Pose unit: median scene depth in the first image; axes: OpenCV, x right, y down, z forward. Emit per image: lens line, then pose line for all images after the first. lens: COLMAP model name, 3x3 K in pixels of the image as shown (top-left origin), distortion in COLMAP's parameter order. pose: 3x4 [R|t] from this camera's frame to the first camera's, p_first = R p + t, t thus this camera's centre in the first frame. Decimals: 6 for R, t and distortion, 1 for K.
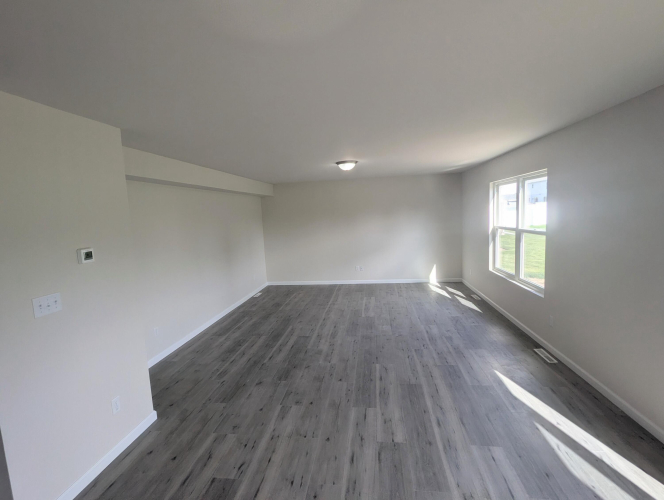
lens RADIAL K [[317.8, 0, 334.5], [0, 317.8, 244.9], [0, 0, 1]] dist [-0.002246, 0.002063]
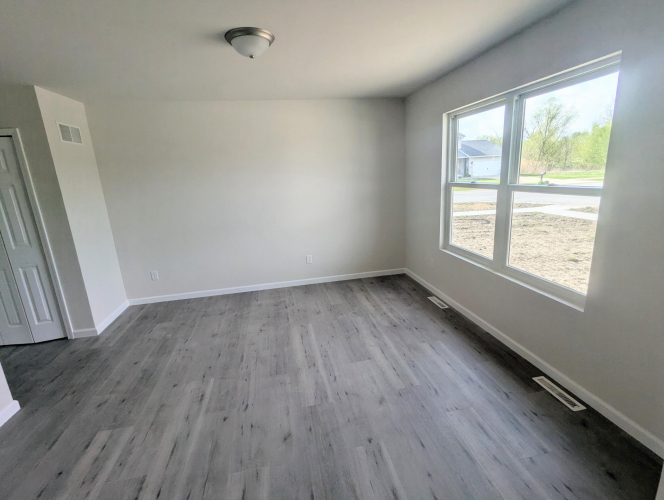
lens RADIAL K [[317.8, 0, 336.3], [0, 317.8, 248.6], [0, 0, 1]] dist [-0.002246, 0.002063]
pose [[0.948224, -0.094220, 0.303304, 0.087962], [0.054122, 0.988951, 0.138009, -0.034459], [-0.312956, -0.114448, 0.942847, 0.537665]]
